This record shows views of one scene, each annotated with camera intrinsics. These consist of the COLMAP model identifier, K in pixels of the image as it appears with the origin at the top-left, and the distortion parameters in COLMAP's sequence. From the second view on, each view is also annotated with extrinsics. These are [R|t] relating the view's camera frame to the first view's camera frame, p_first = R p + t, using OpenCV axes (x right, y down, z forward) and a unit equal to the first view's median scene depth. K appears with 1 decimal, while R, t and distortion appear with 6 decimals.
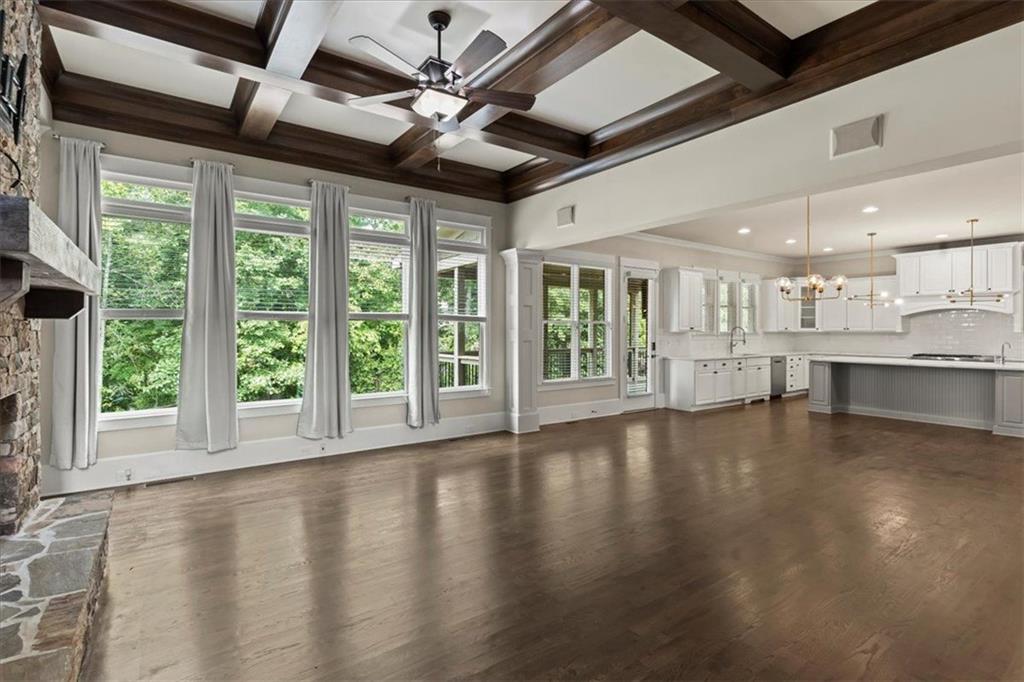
lens RADIAL K [[490.8, 0, 505.7], [0, 490.8, 333.0], [0, 0, 1]] dist [-0.001795, 0.000381]
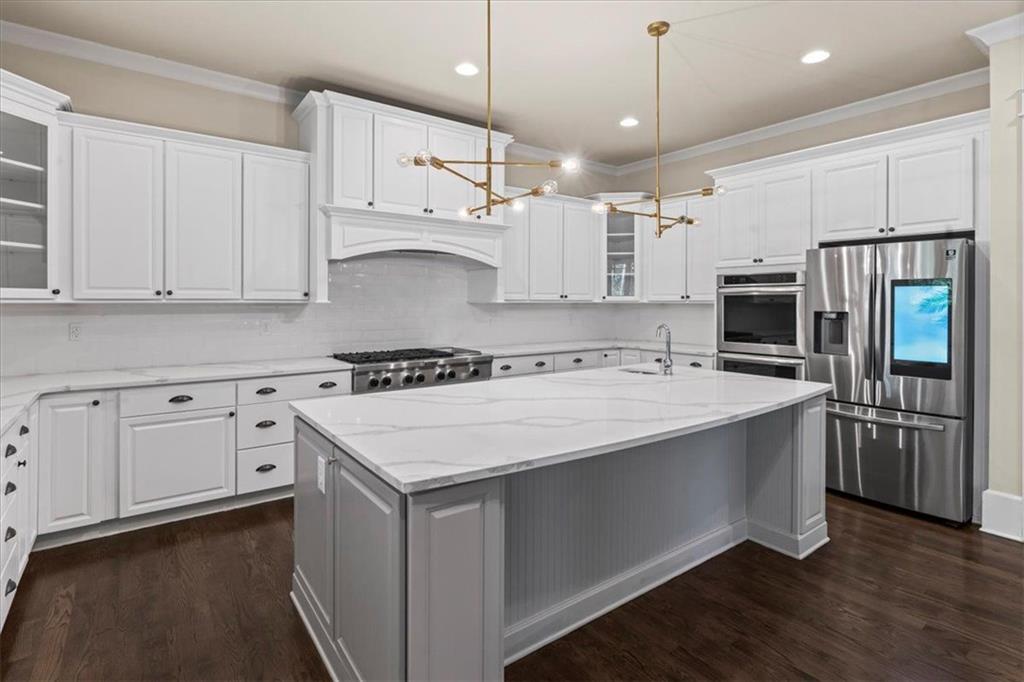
lens RADIAL K [[511.2, 0, 506.8], [0, 511.2, 304.0], [0, 0, 1]] dist [-0.004228, -0.000536]
pose [[-0.014452, -0.004725, 0.999884, 0.400027], [0.002719, 0.999985, 0.004765, -0.002747], [-0.999892, 0.002788, -0.014439, 0.844098]]
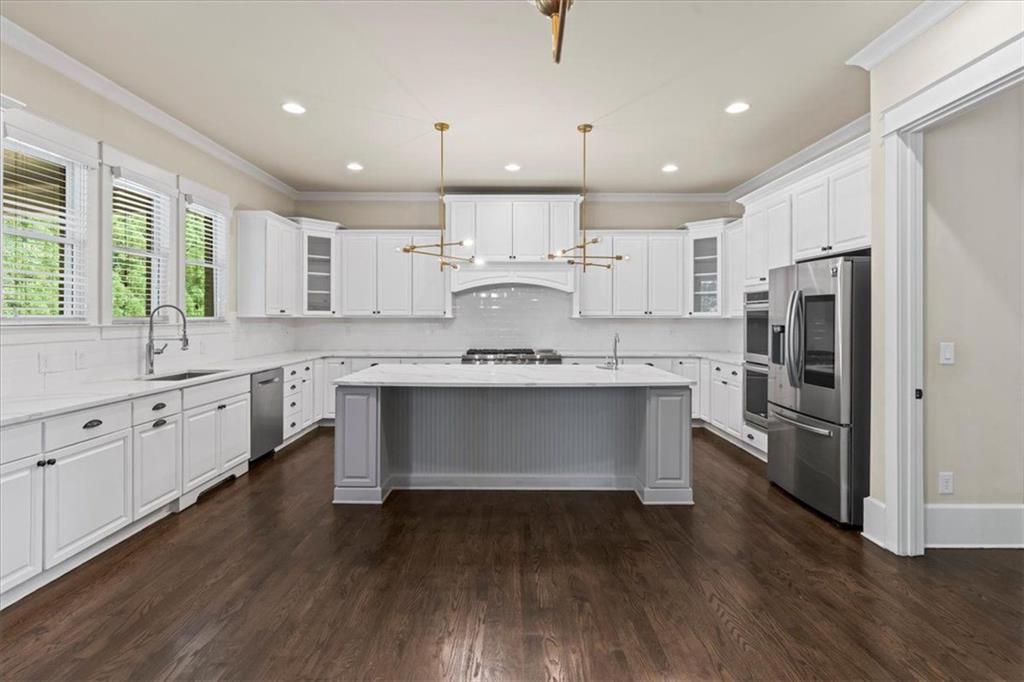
lens RADIAL K [[490.8, 0, 494.4], [0, 490.8, 318.5], [0, 0, 1]] dist [-0.001795, 0.000381]
pose [[0.596992, -0.001773, 0.802245, 0.315741], [0.001946, 0.999998, 0.000763, -0.001243], [-0.802244, 0.001106, 0.596995, 0.557073]]
